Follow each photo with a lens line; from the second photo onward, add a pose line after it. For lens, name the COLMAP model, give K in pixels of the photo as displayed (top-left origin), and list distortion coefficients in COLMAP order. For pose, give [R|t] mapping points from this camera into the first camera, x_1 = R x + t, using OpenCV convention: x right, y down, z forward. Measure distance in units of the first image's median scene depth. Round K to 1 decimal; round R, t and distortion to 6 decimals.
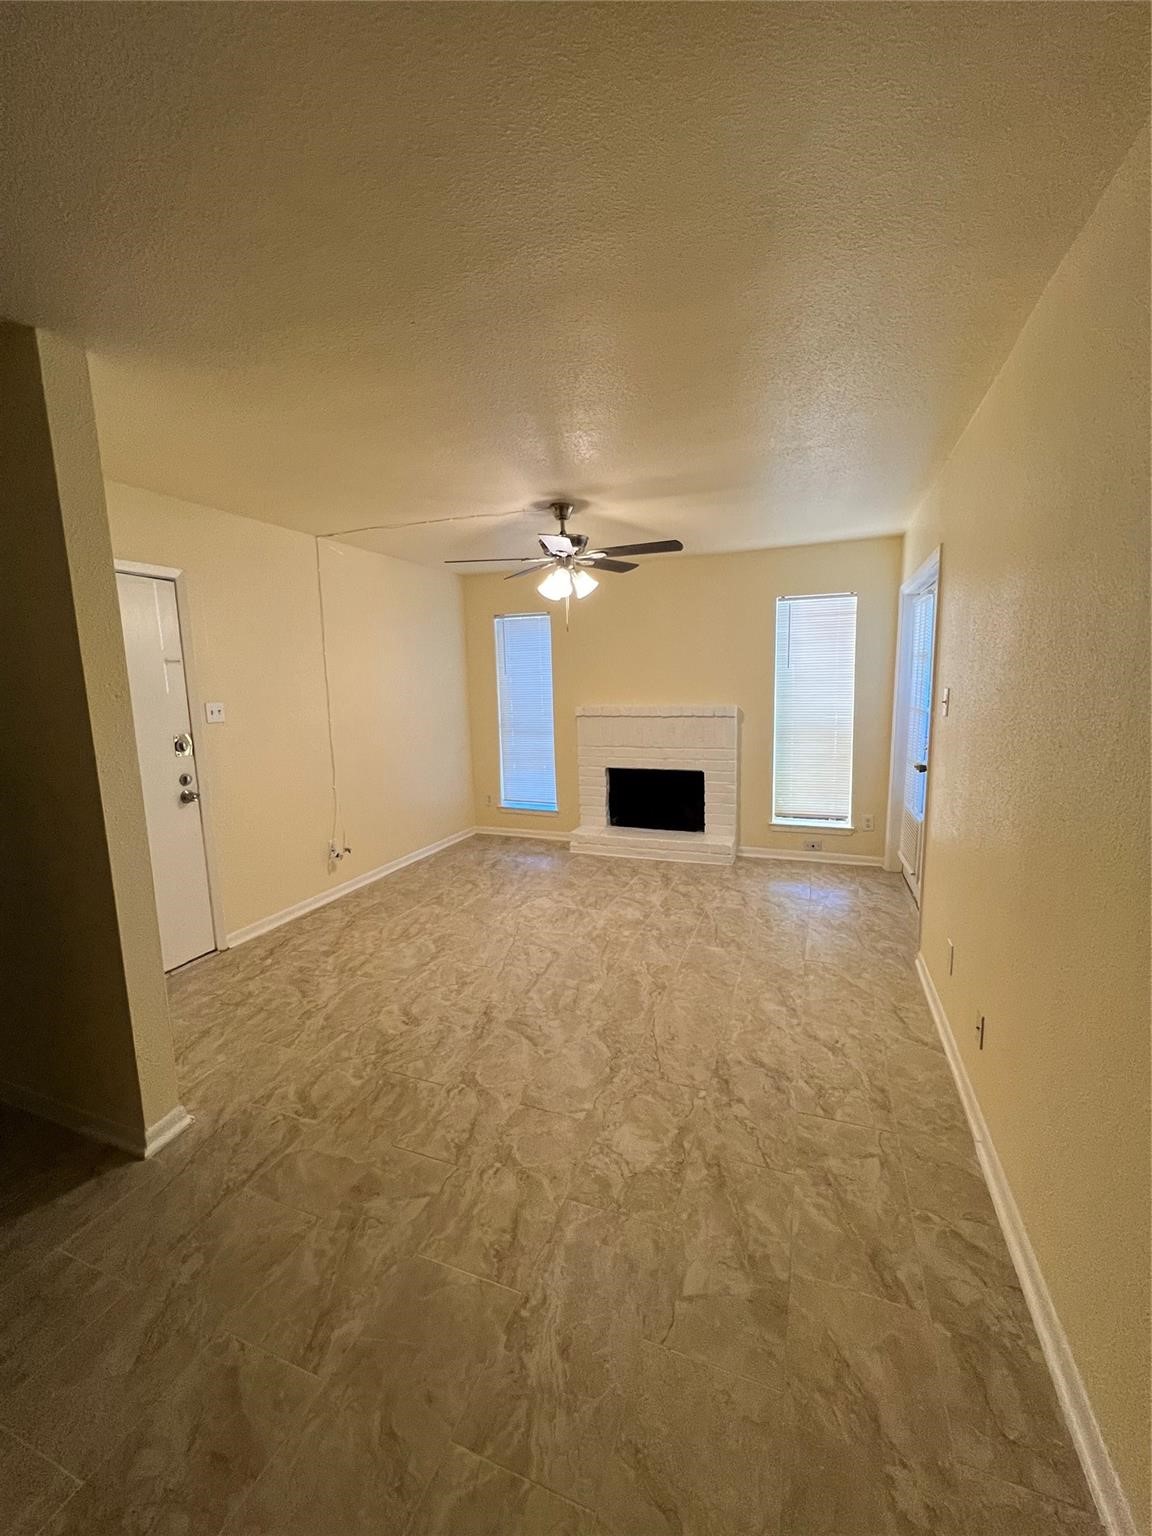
lens RADIAL K [[612.0, 0, 576.8], [0, 612.0, 764.4], [0, 0, 1]] dist [-0.000417, 0.000465]
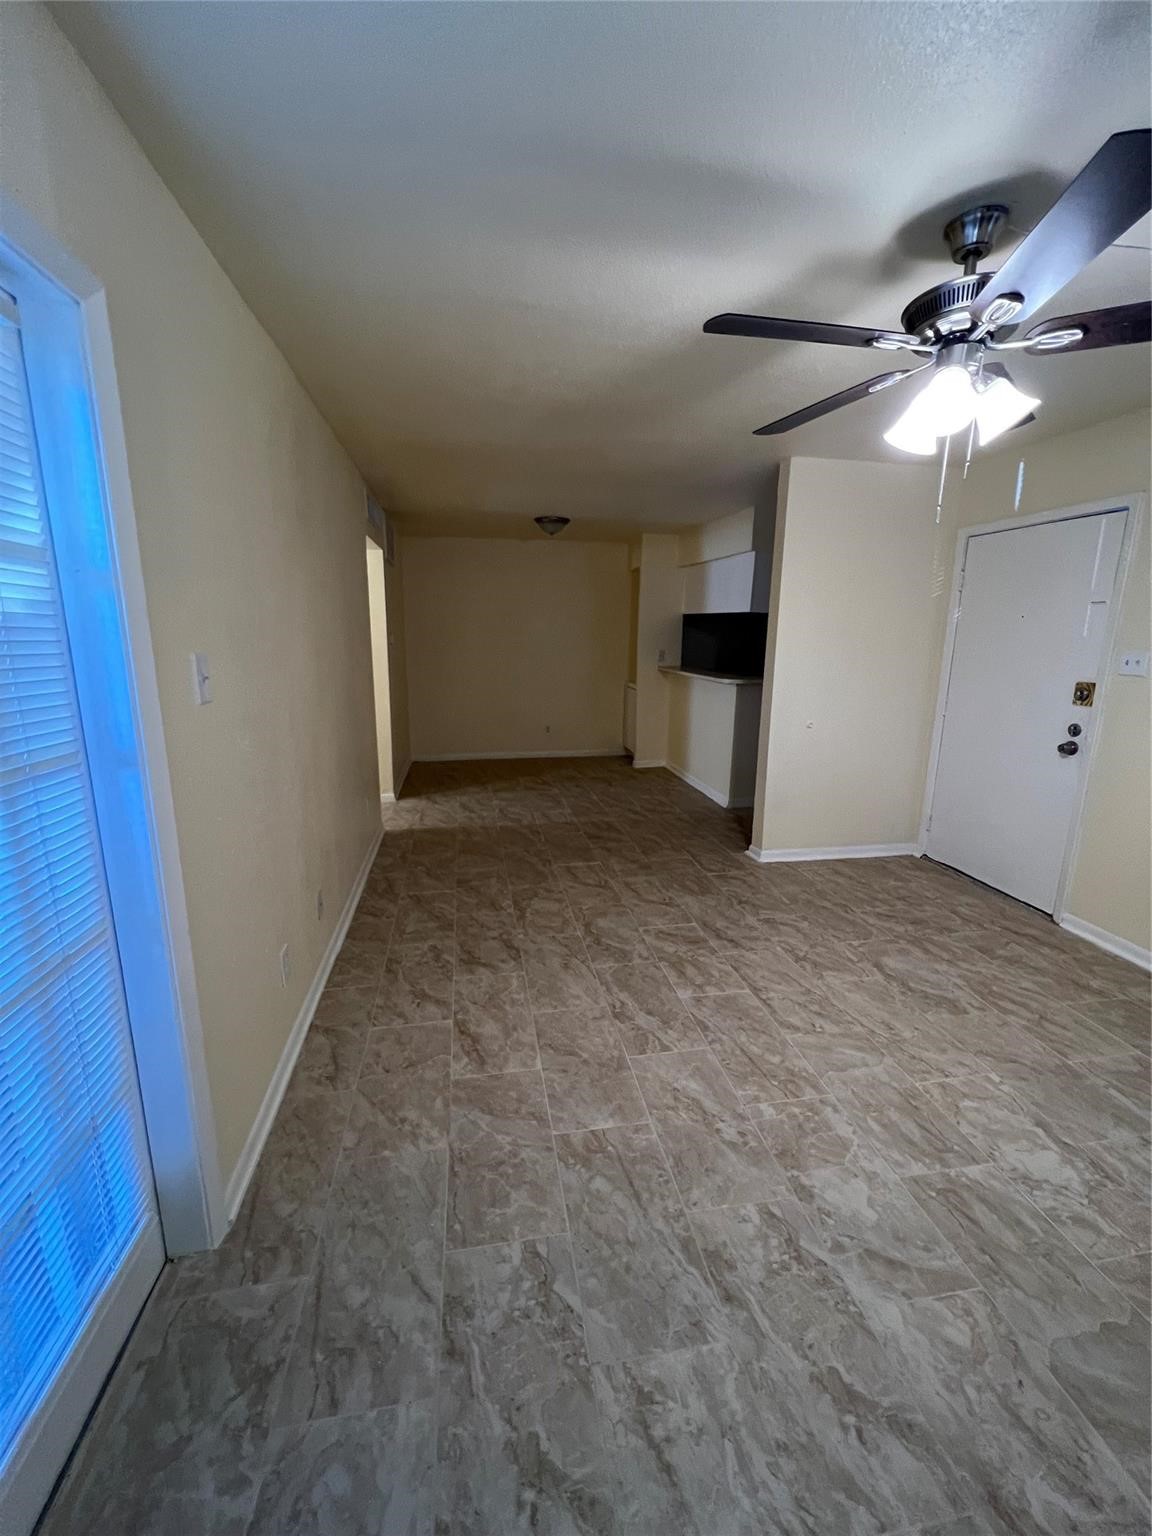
lens RADIAL K [[612.0, 0, 569.6], [0, 612.0, 762.7], [0, 0, 1]] dist [-0.000417, 0.000465]
pose [[-0.856754, 0.122867, -0.500876, 0.518484], [-0.061134, 0.940163, 0.335196, -0.200862], [0.512090, 0.317801, -0.797976, 1.400556]]
